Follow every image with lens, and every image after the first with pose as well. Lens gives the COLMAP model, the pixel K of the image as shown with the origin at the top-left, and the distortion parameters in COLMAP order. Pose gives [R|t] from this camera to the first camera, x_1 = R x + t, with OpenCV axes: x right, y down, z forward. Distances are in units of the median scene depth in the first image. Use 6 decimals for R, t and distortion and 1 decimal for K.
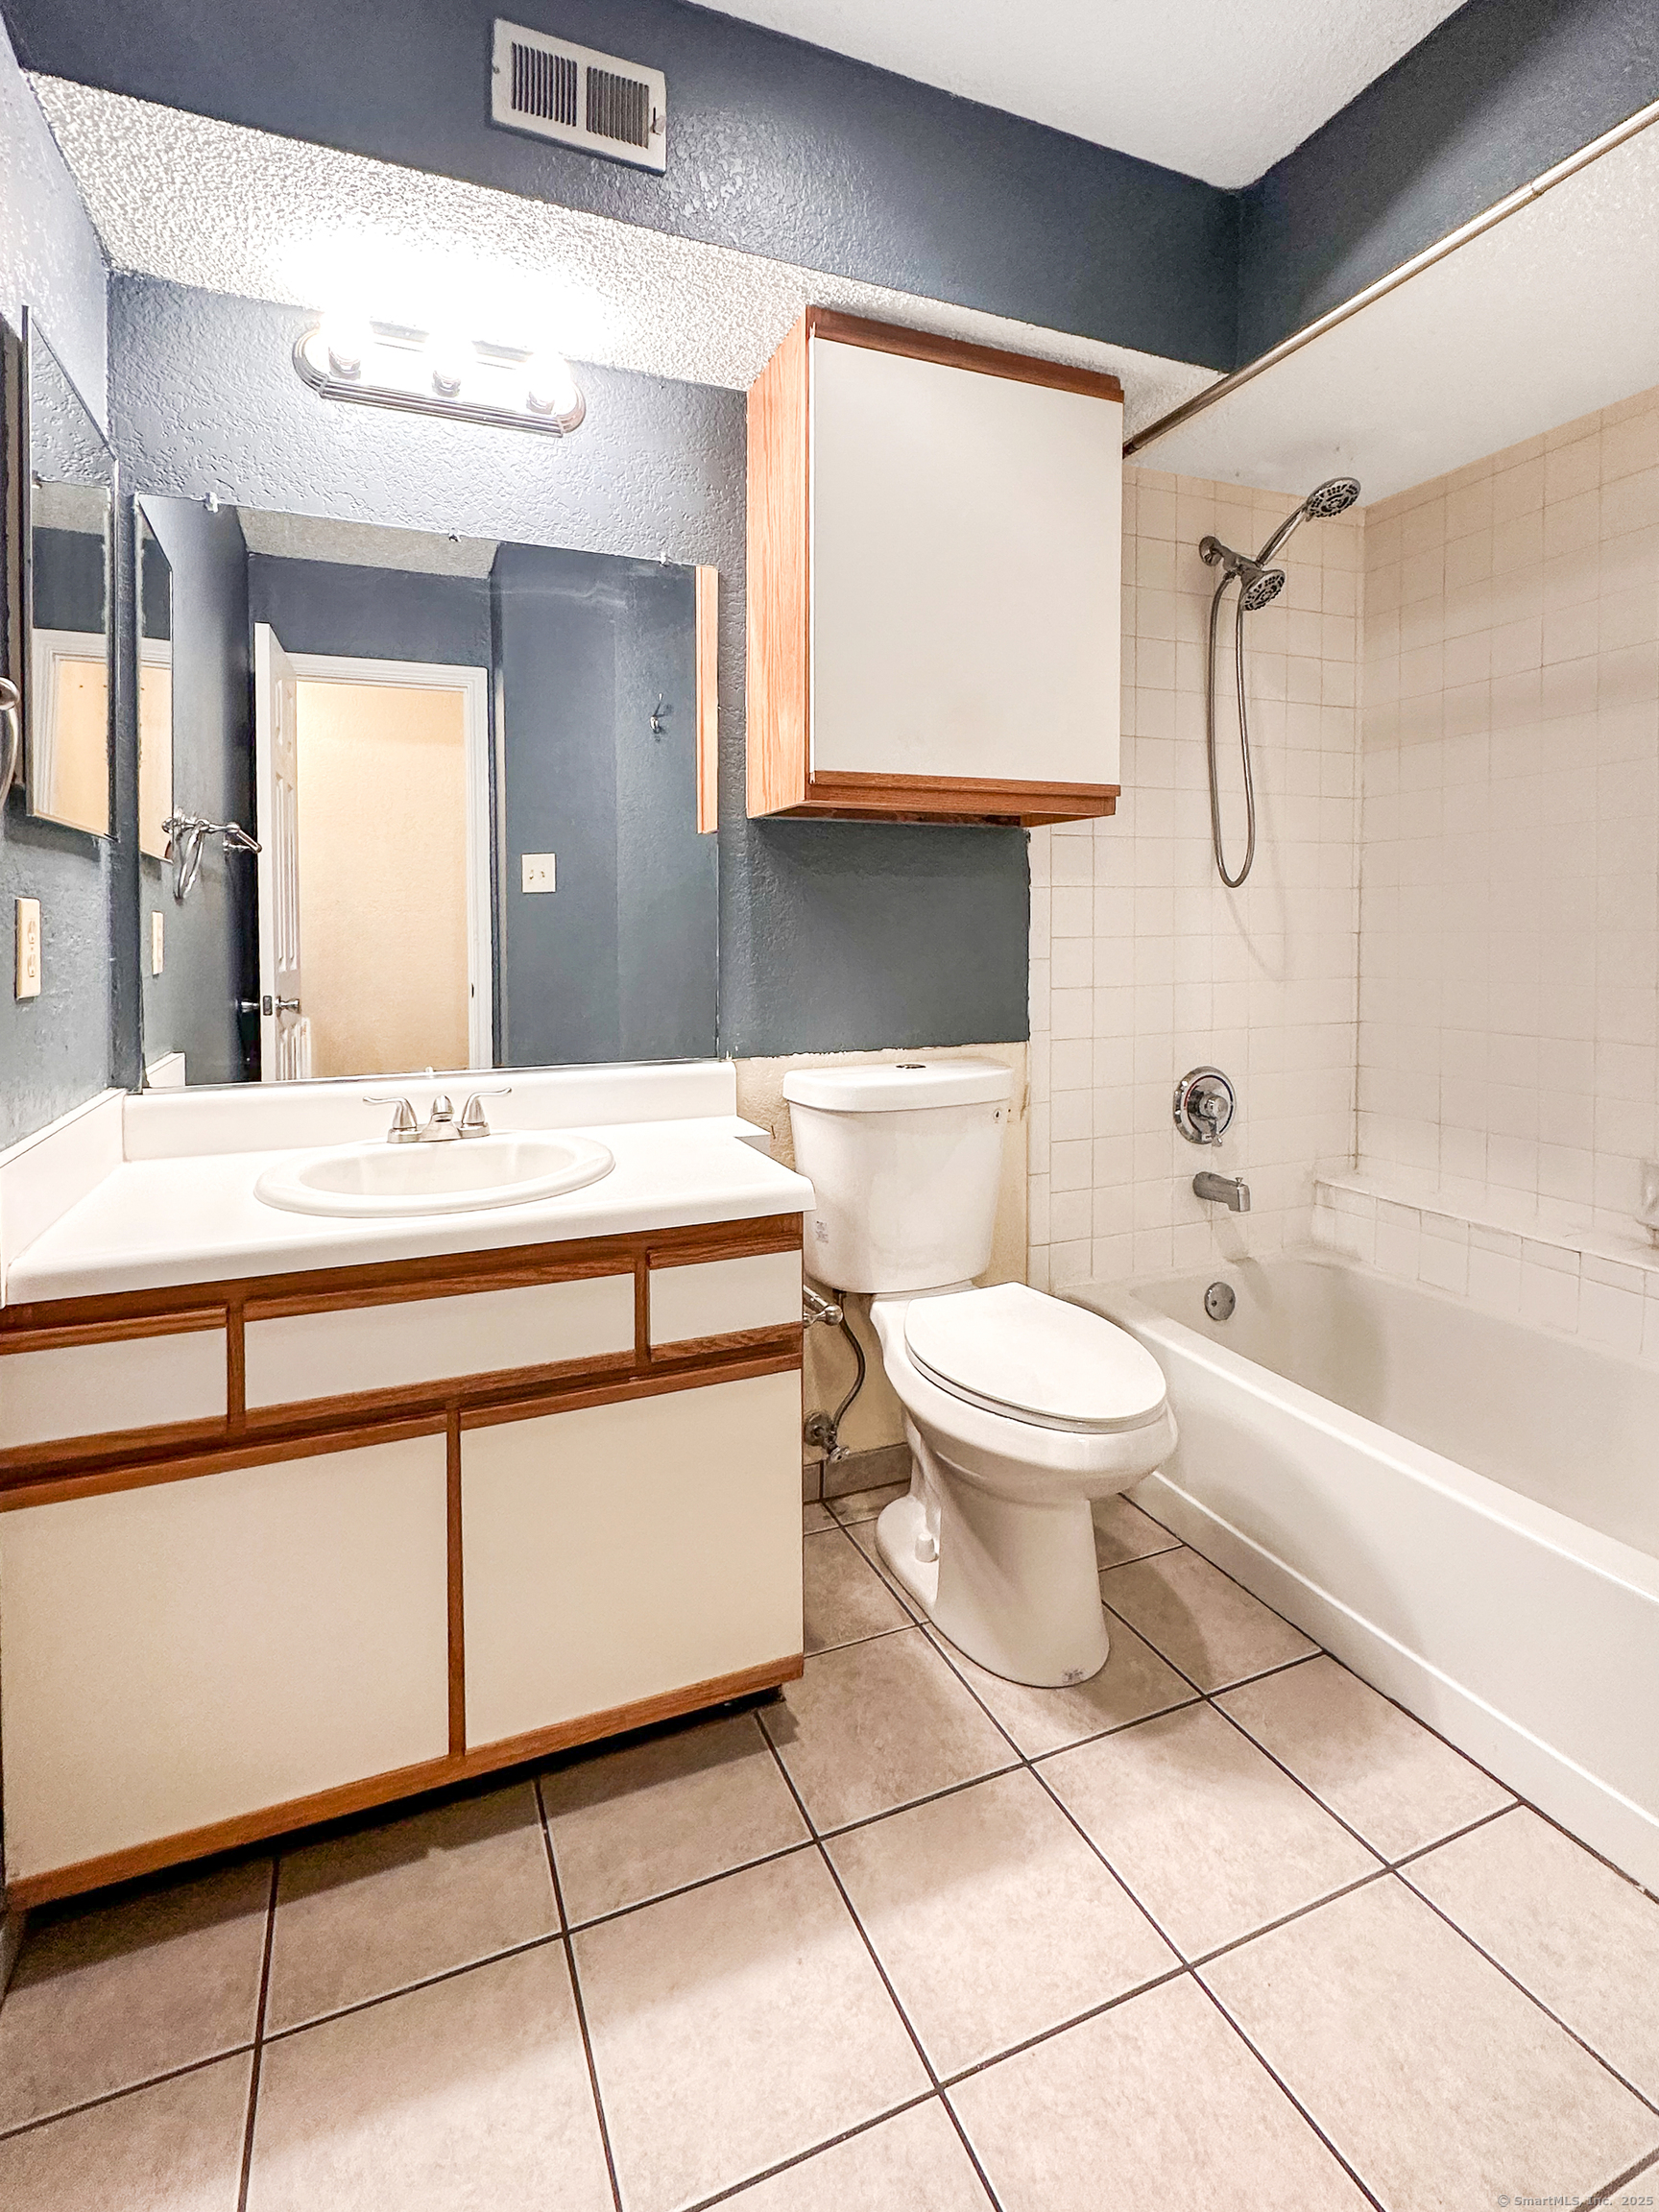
lens RADIAL K [[1062.2, 0, 838.6], [0, 1062.2, 953.9], [0, 0, 1]] dist [0.000866, 0.000046]
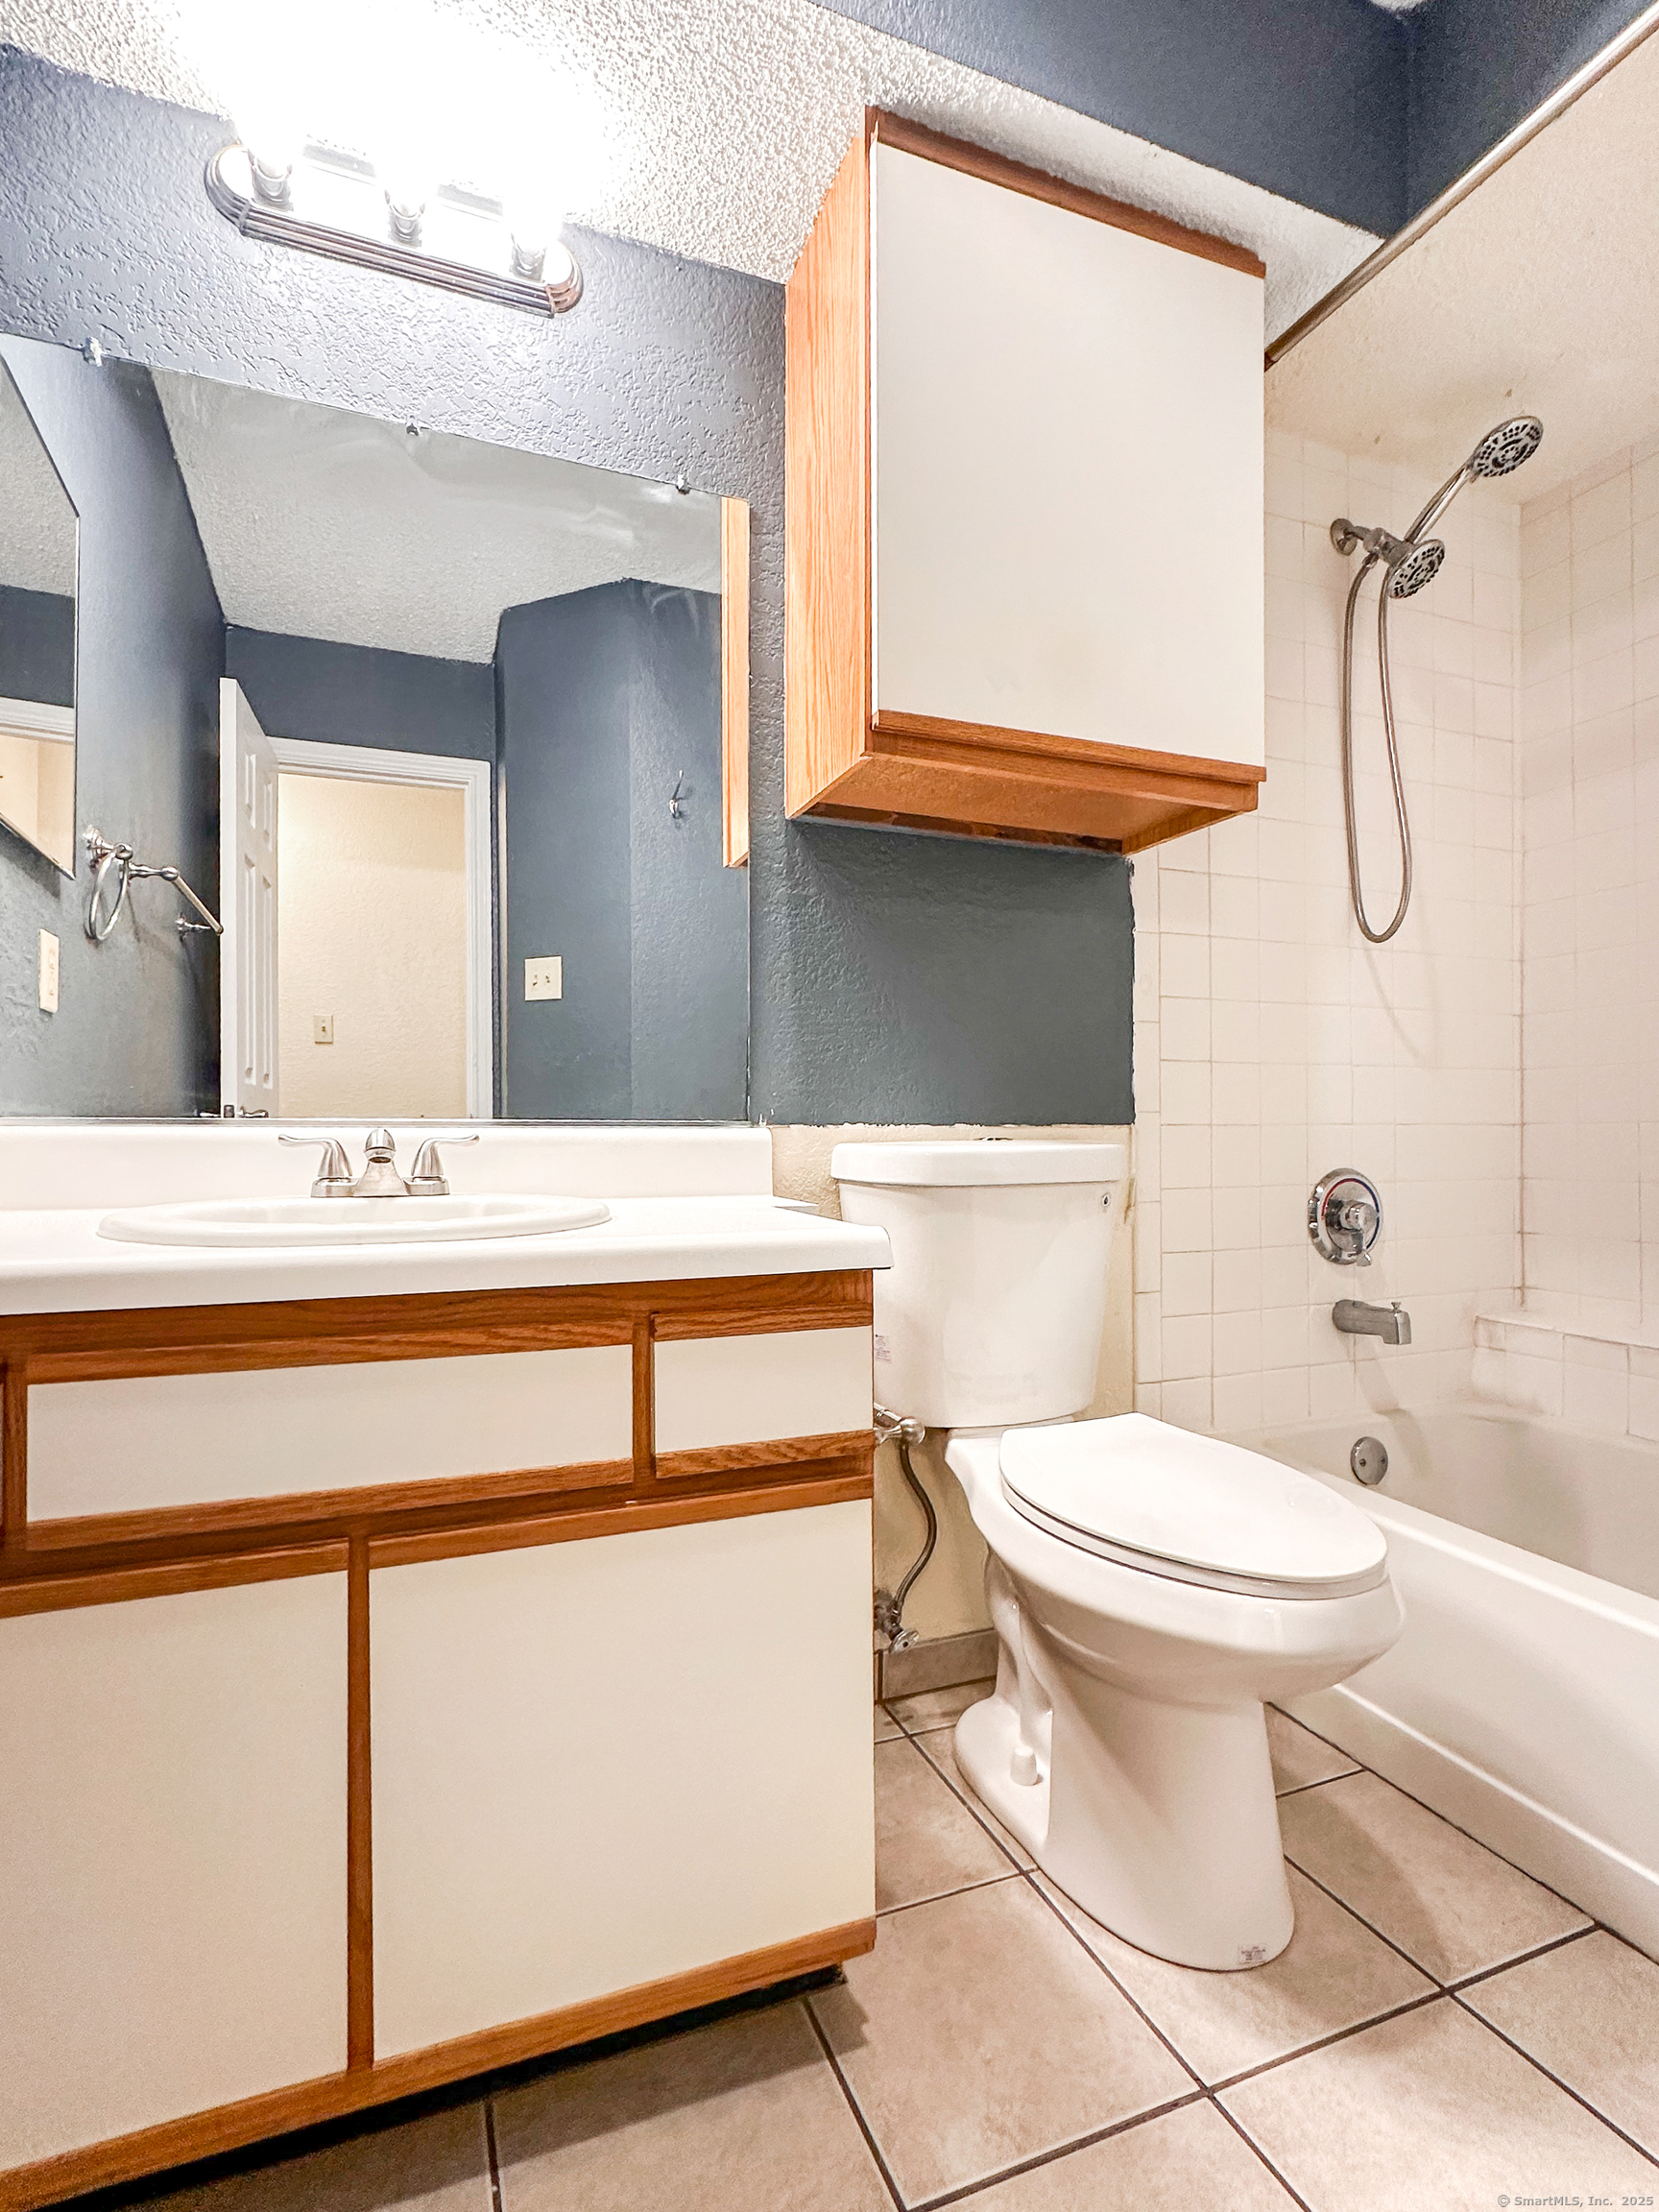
lens RADIAL K [[1069.1, 0, 820.1], [0, 1069.1, 1116.4], [0, 0, 1]] dist [-0.000211, 0.000030]
pose [[0.999213, -0.003838, -0.039477, -0.031301], [0.002364, 0.999301, -0.037302, 0.128509], [0.039593, 0.037179, 0.998524, 0.223573]]
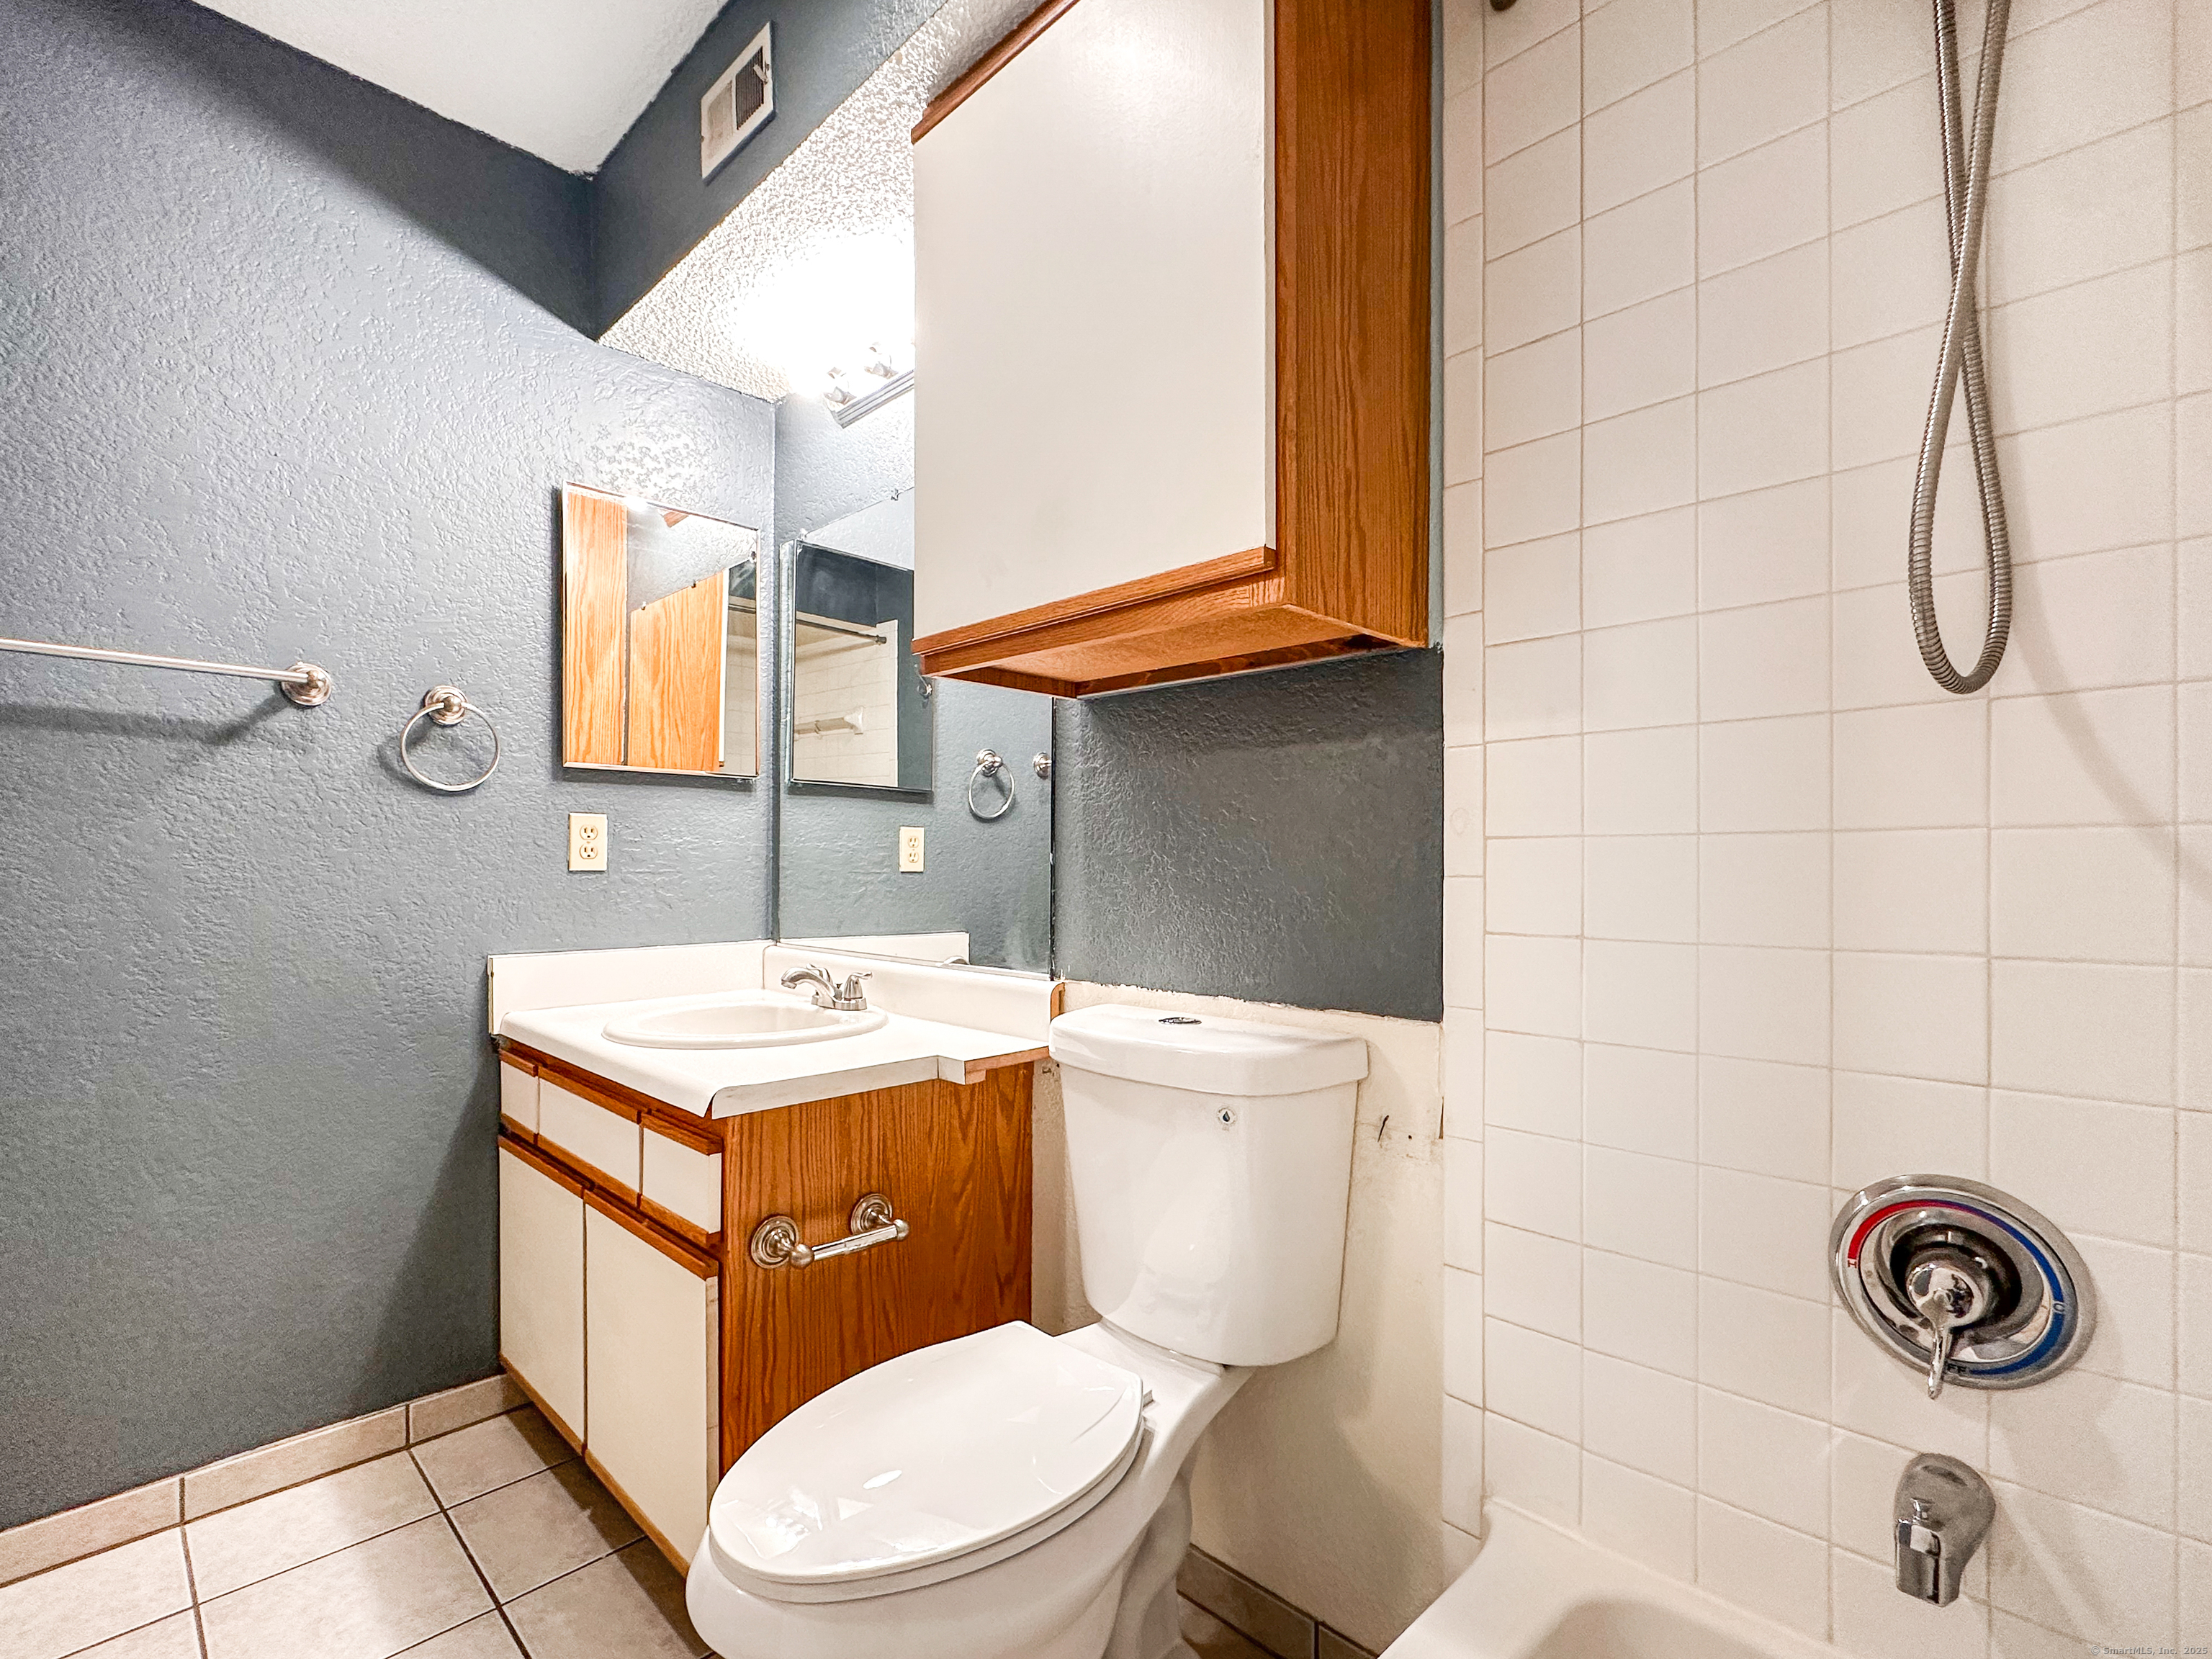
lens RADIAL K [[1081.8, 0, 1180.3], [0, 1081.8, 853.9], [0, 0, 1]] dist [-0.000011, -0.000051]
pose [[0.363662, -0.004425, -0.931520, 0.798058], [-0.026911, 0.999521, -0.015254, 0.006940], [0.931142, 0.030615, 0.363369, 0.799165]]
